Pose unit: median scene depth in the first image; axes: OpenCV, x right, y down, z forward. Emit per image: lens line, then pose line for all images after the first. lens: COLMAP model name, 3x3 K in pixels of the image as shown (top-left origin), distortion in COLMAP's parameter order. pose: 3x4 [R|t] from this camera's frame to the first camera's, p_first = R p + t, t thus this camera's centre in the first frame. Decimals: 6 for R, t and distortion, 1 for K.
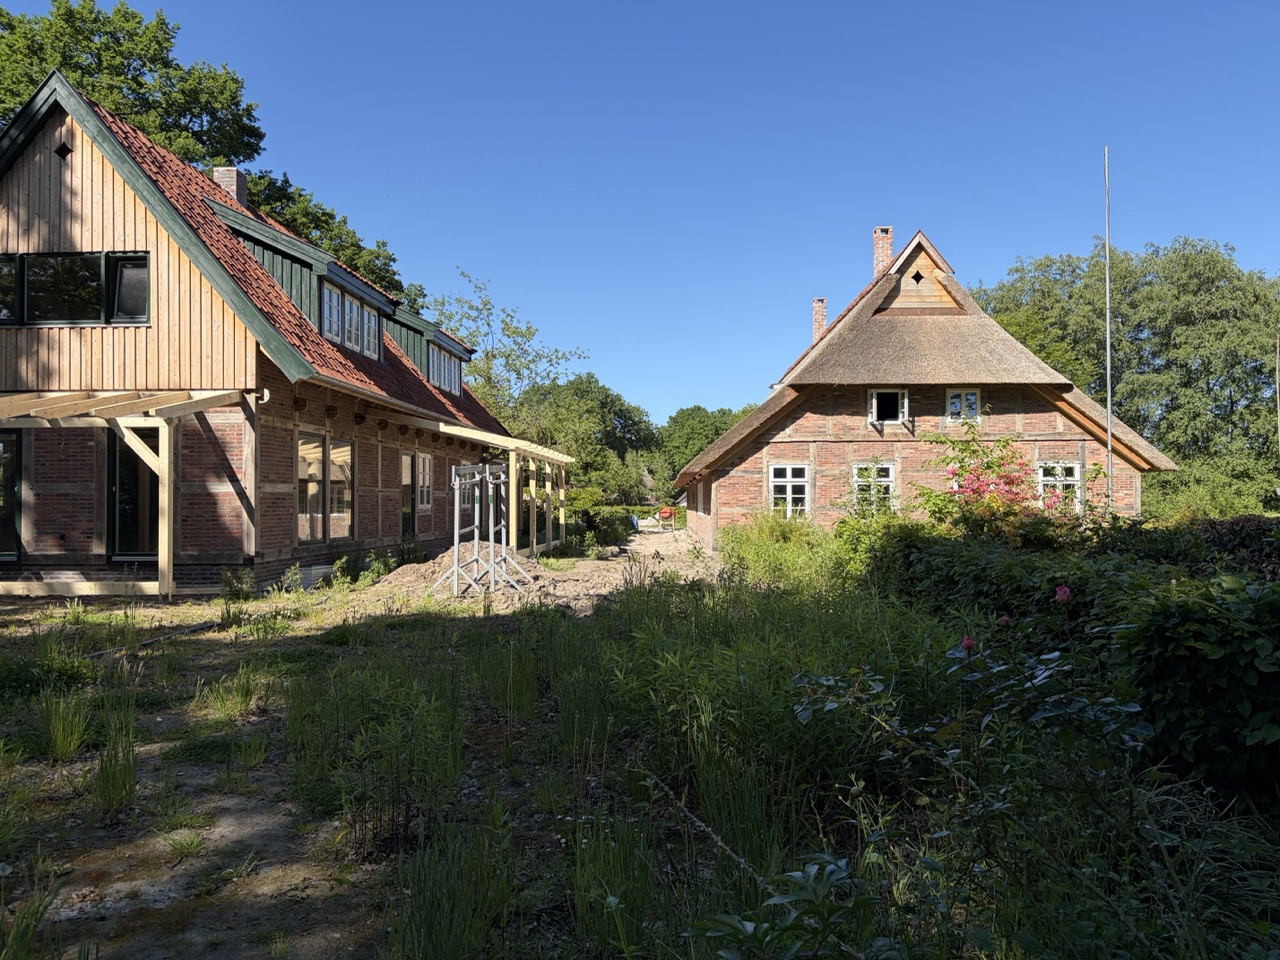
lens RADIAL K [[954.8, 0, 640.5], [0, 954.8, 492.4], [0, 0, 1]] dist [0.053205, -0.062660]
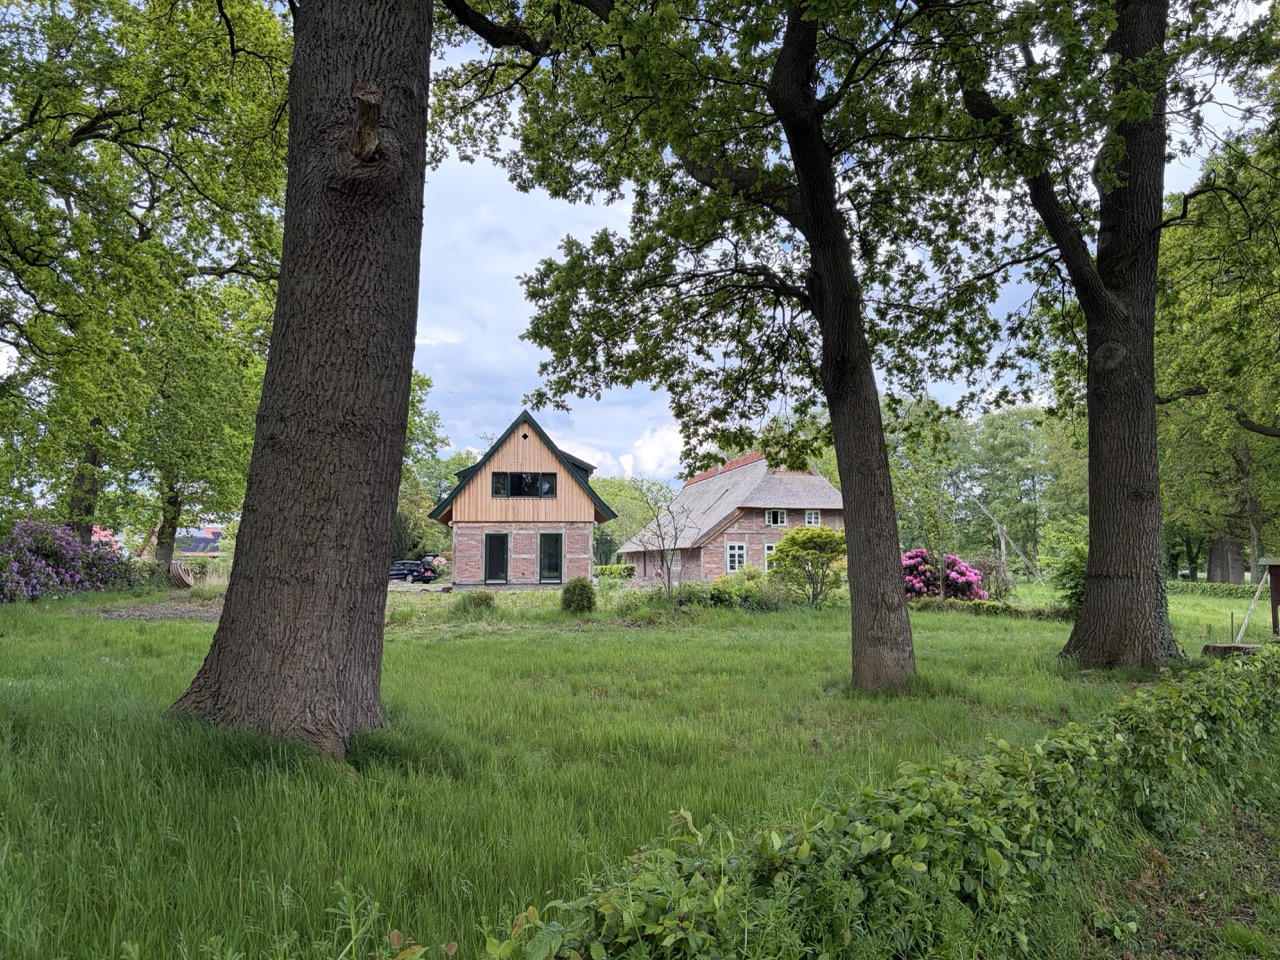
lens RADIAL K [[954.8, 0, 643.4], [0, 954.8, 471.3], [0, 0, 1]] dist [0.053205, -0.062660]
pose [[0.978853, 0.021097, 0.203472, -0.486265], [-0.003849, 0.996391, -0.084797, -0.009478], [-0.204527, 0.082220, 0.975402, -1.053336]]
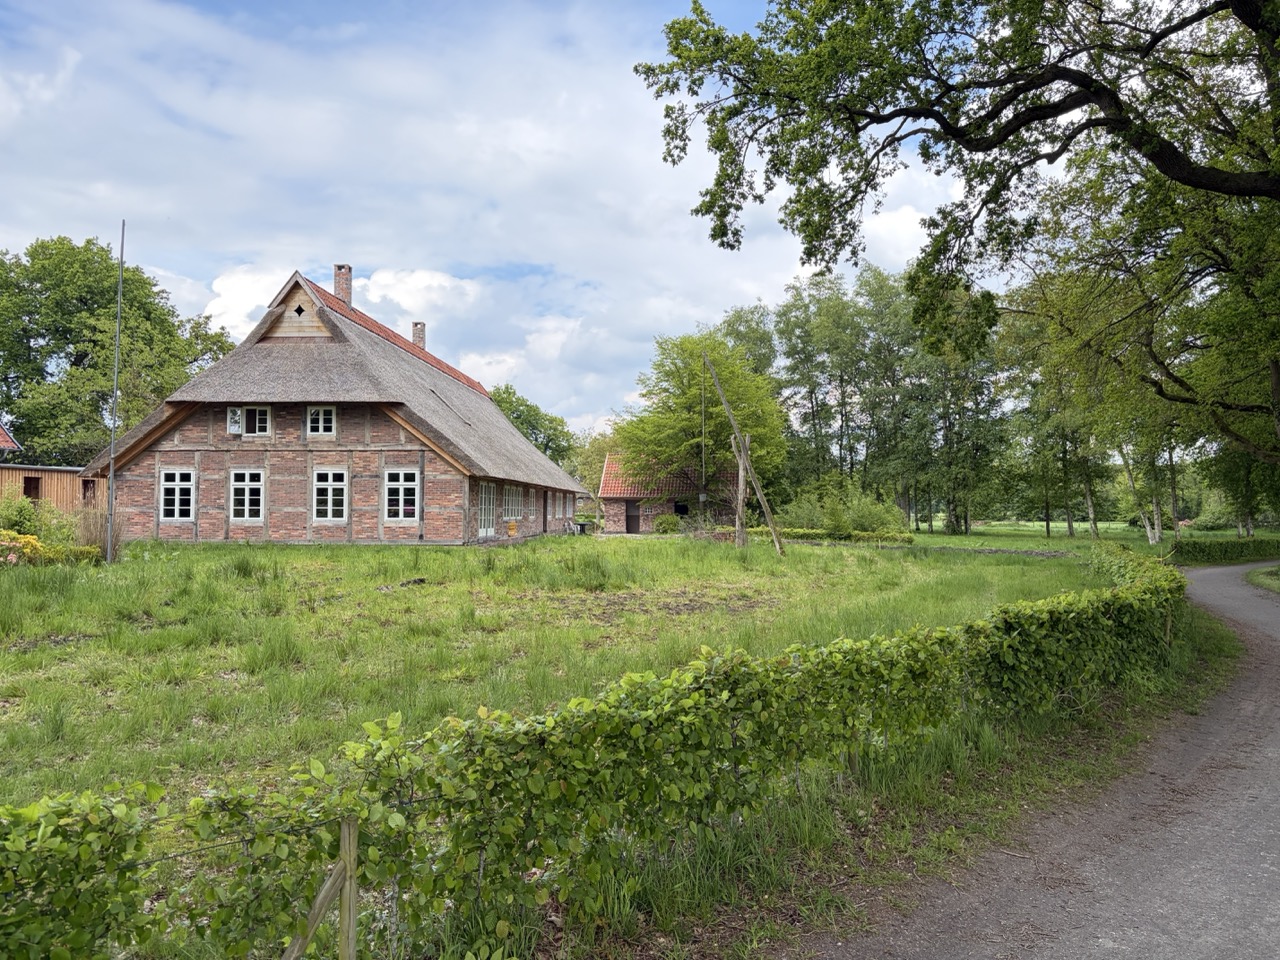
lens RADIAL K [[954.8, 0, 632.7], [0, 954.8, 491.8], [0, 0, 1]] dist [0.053205, -0.062660]
pose [[0.999675, 0.003536, -0.025241, 0.745901], [-0.003684, 0.999976, -0.005811, 0.002090], [0.025219, 0.005902, 0.999665, -0.164842]]
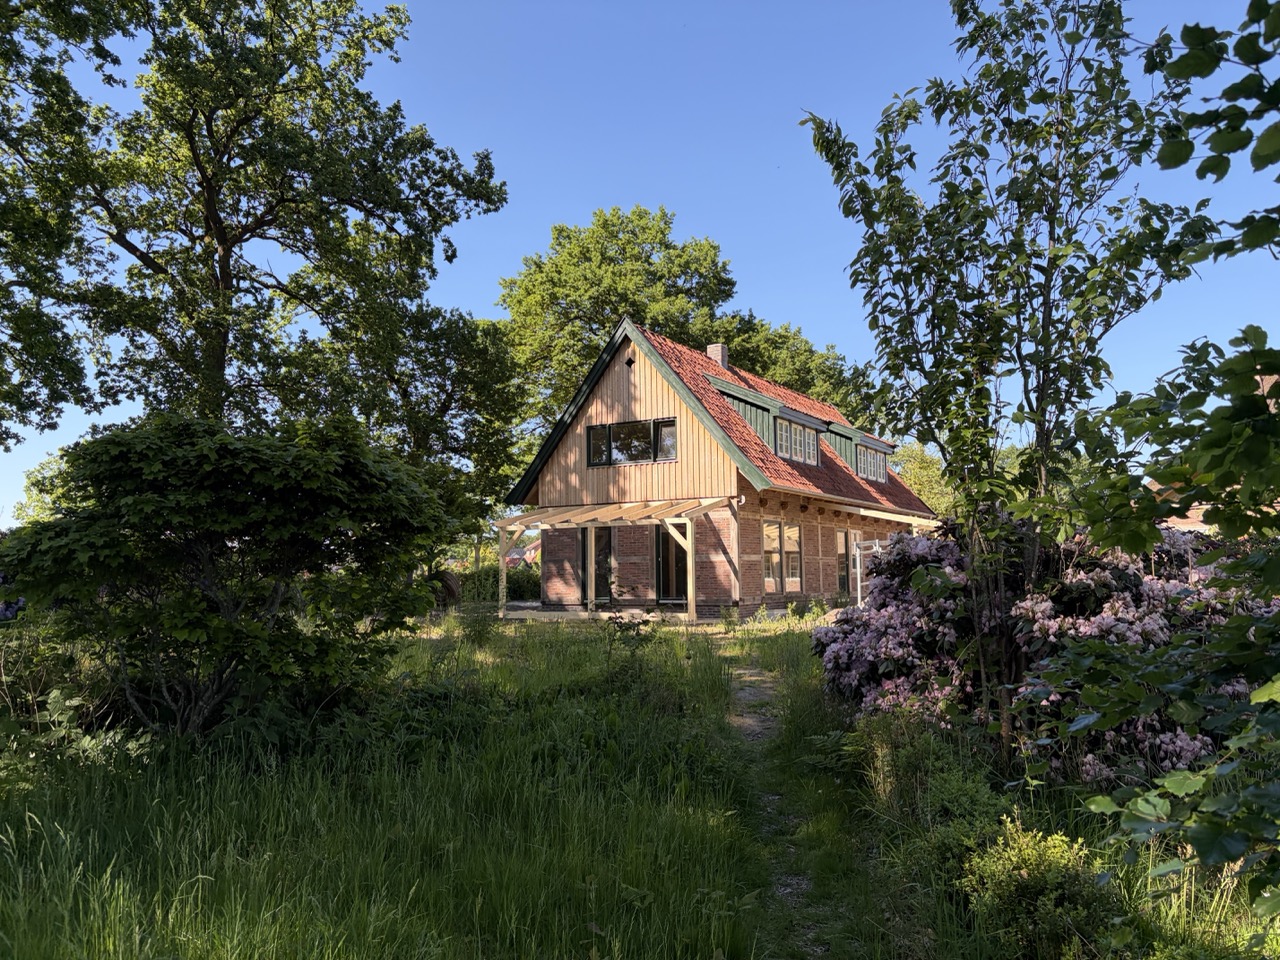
lens RADIAL K [[954.8, 0, 631.1], [0, 954.8, 491.1], [0, 0, 1]] dist [0.053205, -0.062660]
pose [[0.884511, -0.048664, -0.463974, 0.106011], [0.014575, 0.996942, -0.076780, 0.002540], [0.466292, 0.061150, 0.882515, -0.282686]]
